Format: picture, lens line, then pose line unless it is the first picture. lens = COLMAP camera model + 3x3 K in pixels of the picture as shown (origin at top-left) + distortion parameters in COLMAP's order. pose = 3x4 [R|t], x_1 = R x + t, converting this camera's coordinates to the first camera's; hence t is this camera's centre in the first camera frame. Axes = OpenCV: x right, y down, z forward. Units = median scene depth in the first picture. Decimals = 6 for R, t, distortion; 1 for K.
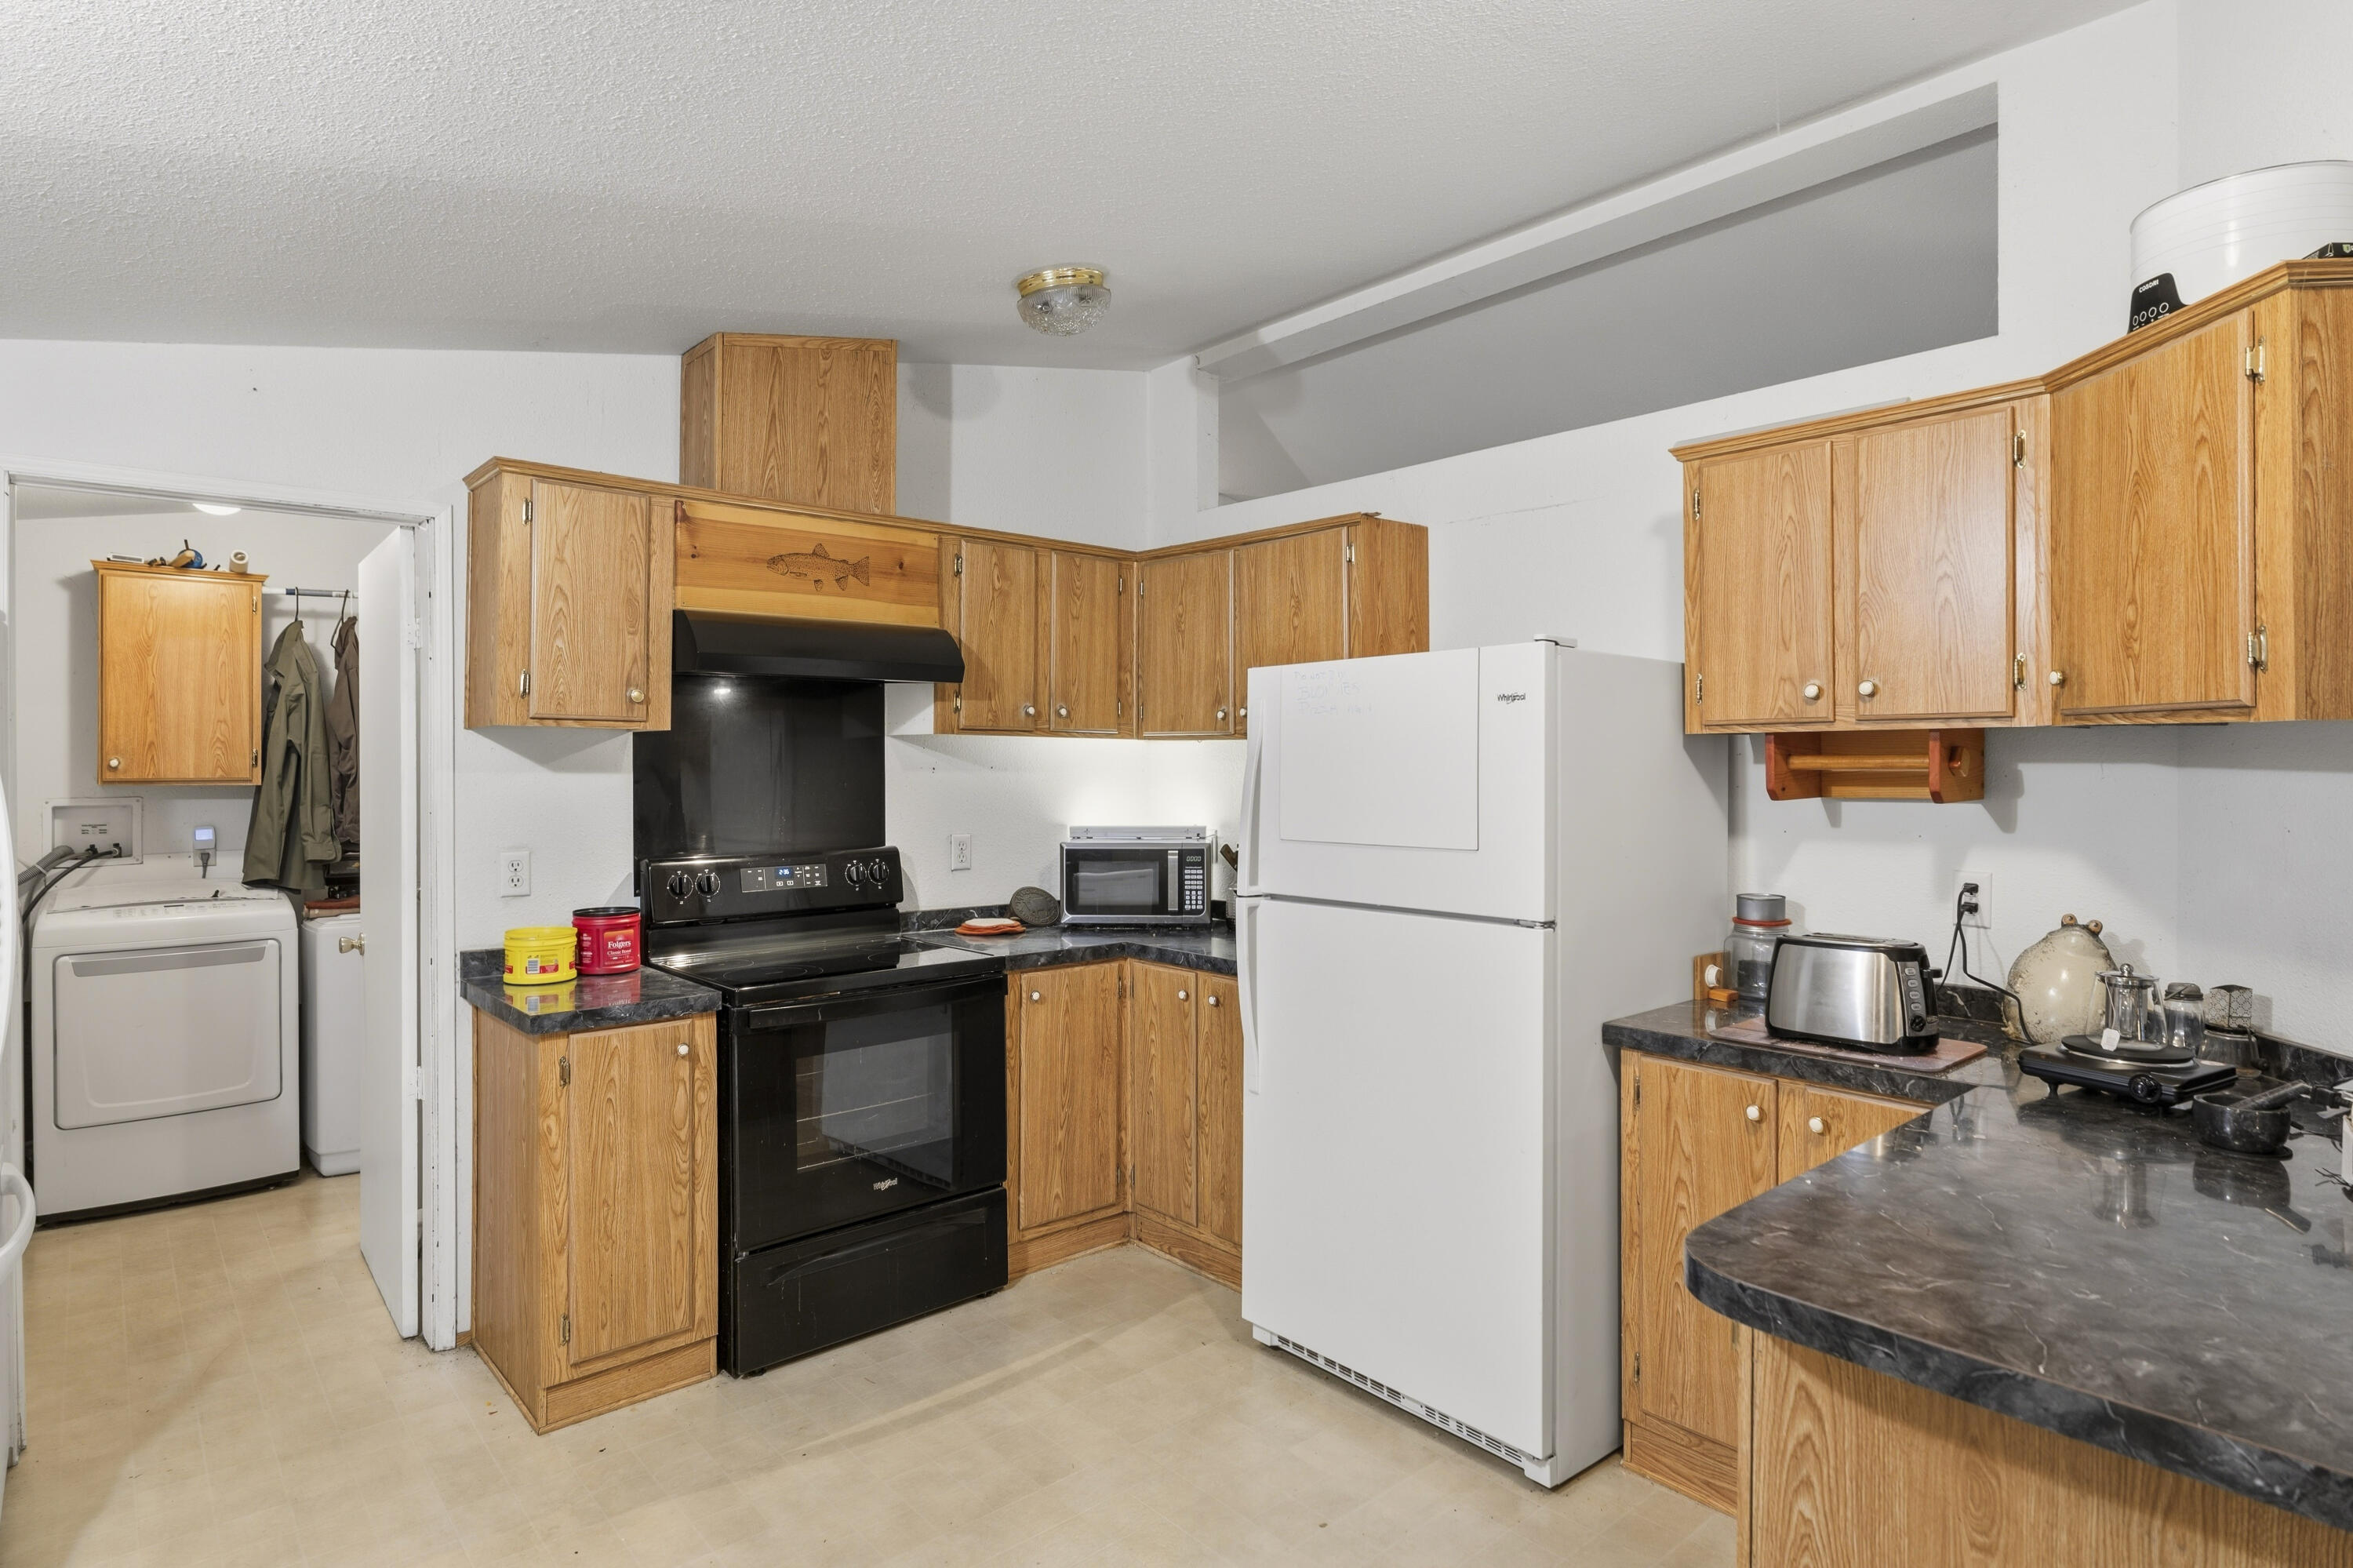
lens RADIAL K [[1246.7, 0, 1161.8], [0, 1246.7, 761.0], [0, 0, 1]] dist [-0.013432, 0.000575]
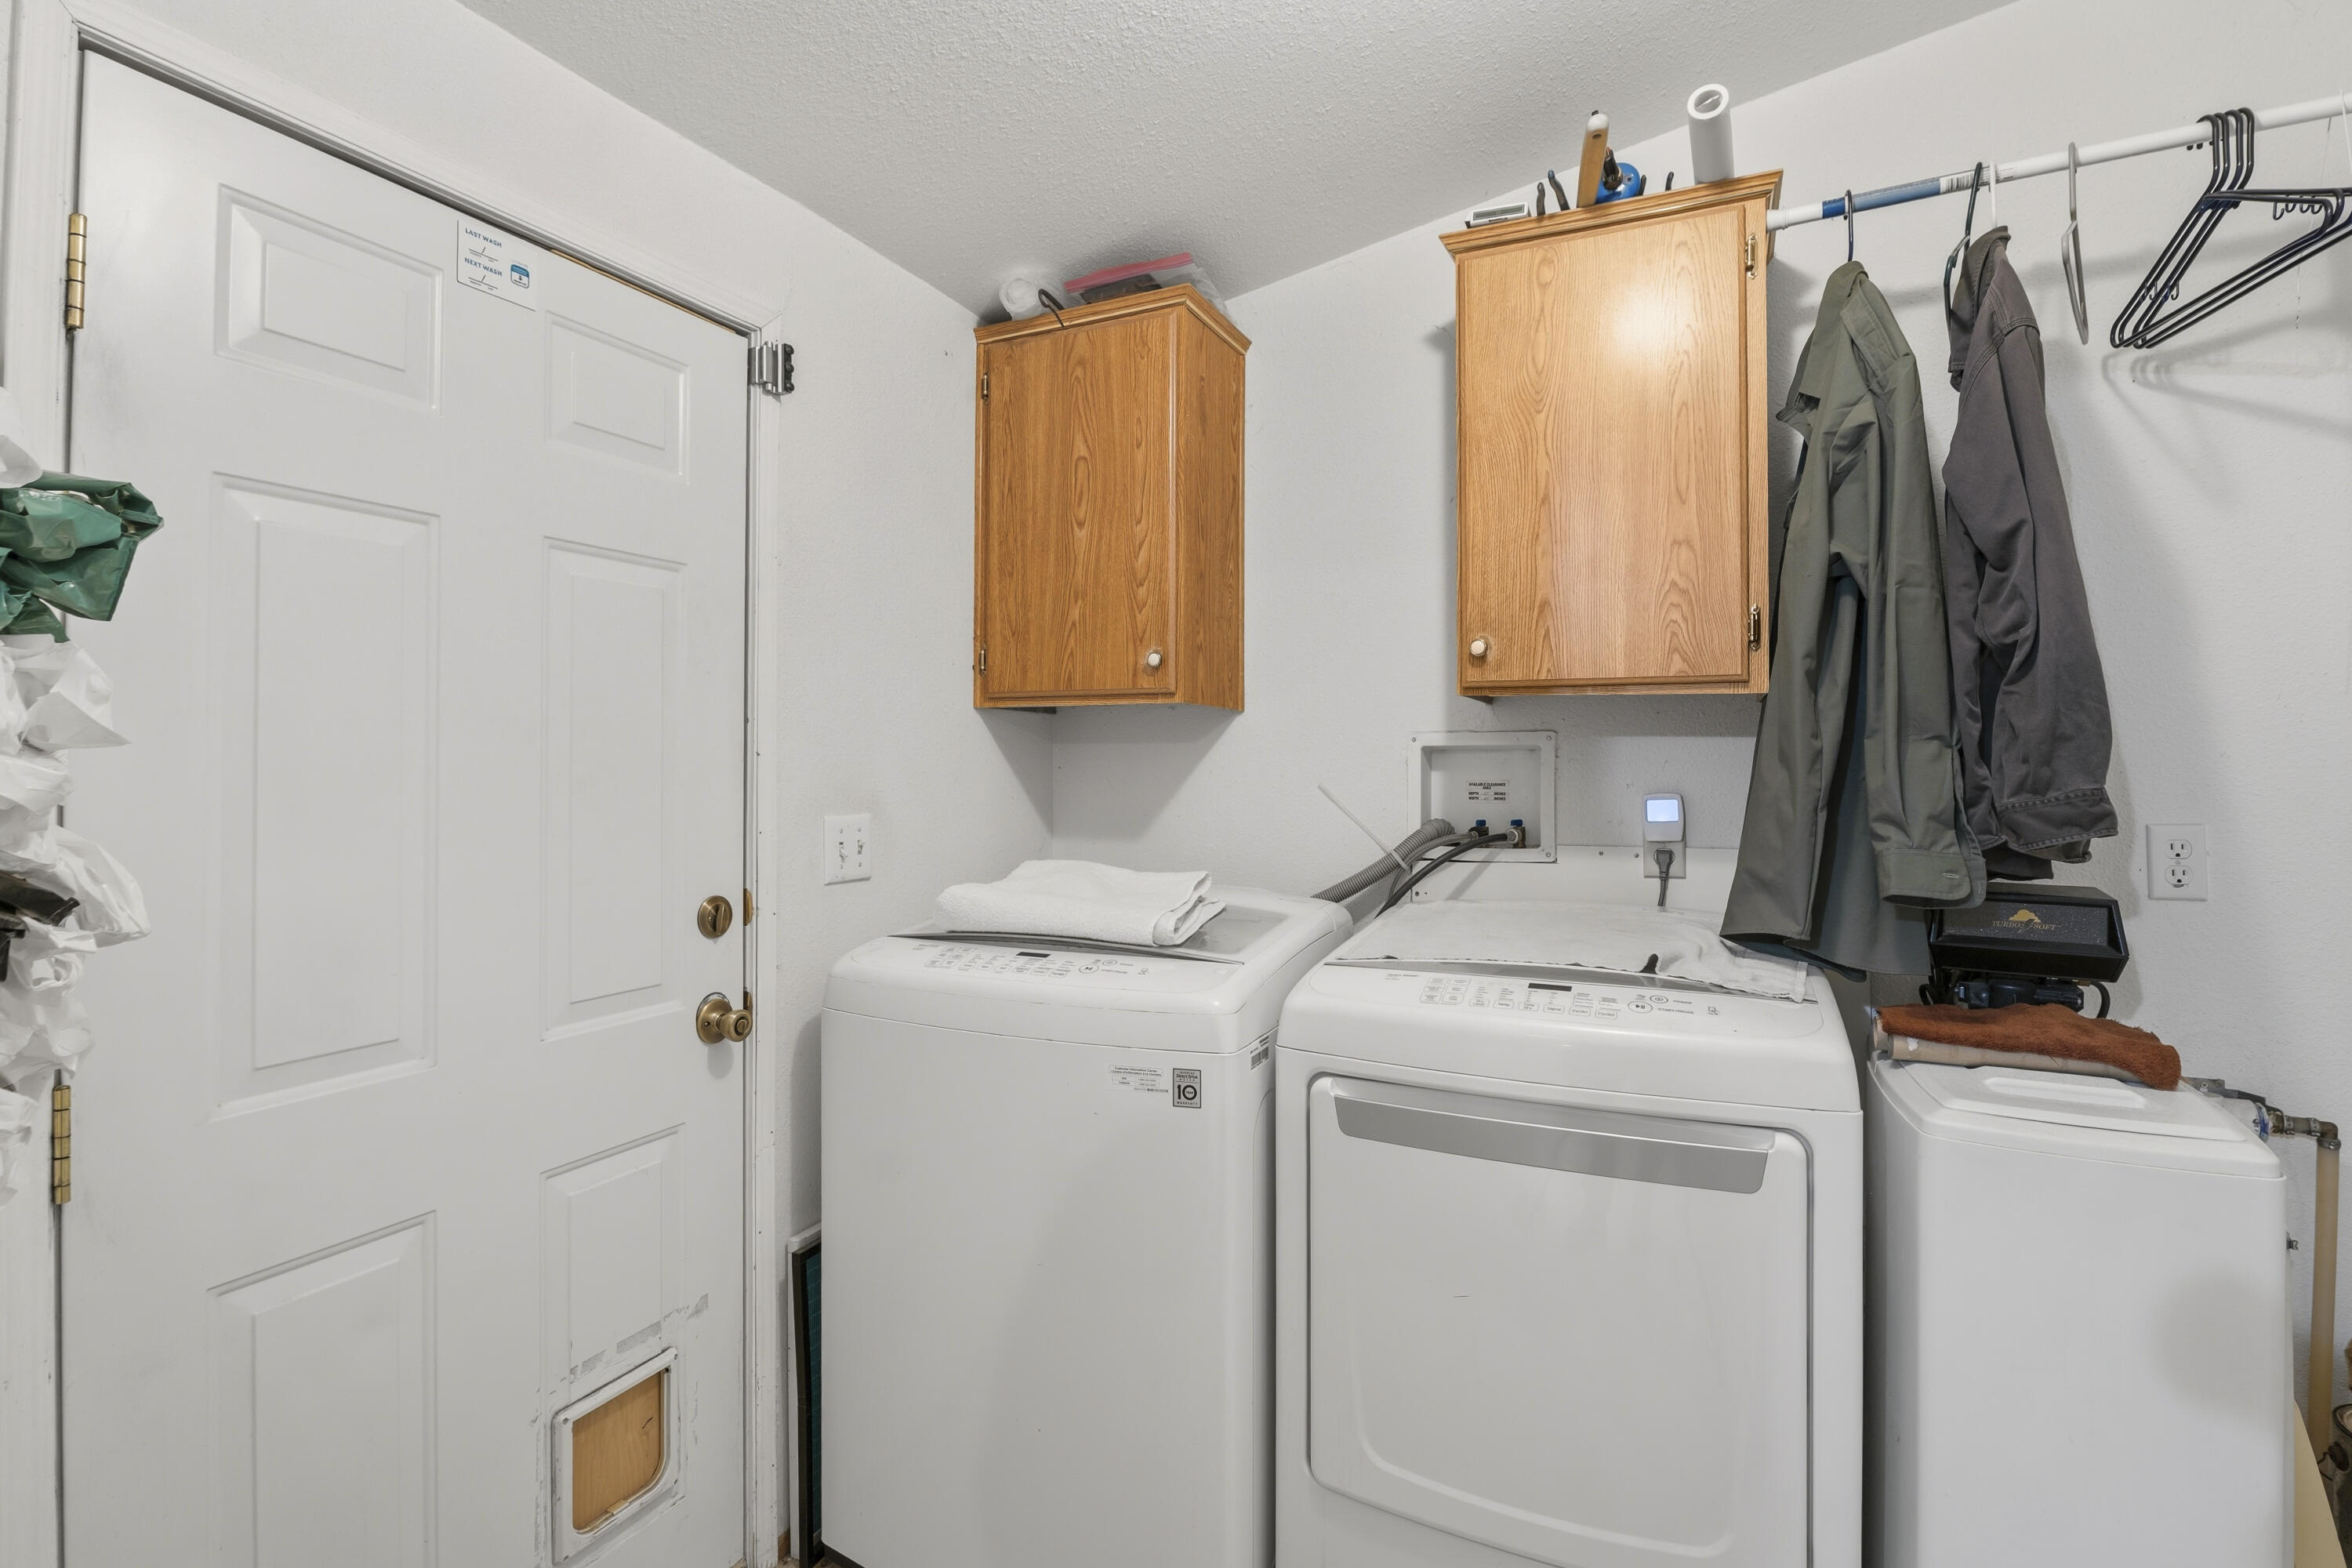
lens RADIAL K [[1083.8, 0, 1202.2], [0, 1083.8, 751.3], [0, 0, 1]] dist [-0.014634, -0.000119]
pose [[0.418559, -0.008113, -0.908154, -0.581490], [-0.003124, 0.999941, -0.010372, 0.051111], [0.908184, 0.007179, 0.418509, 0.820672]]
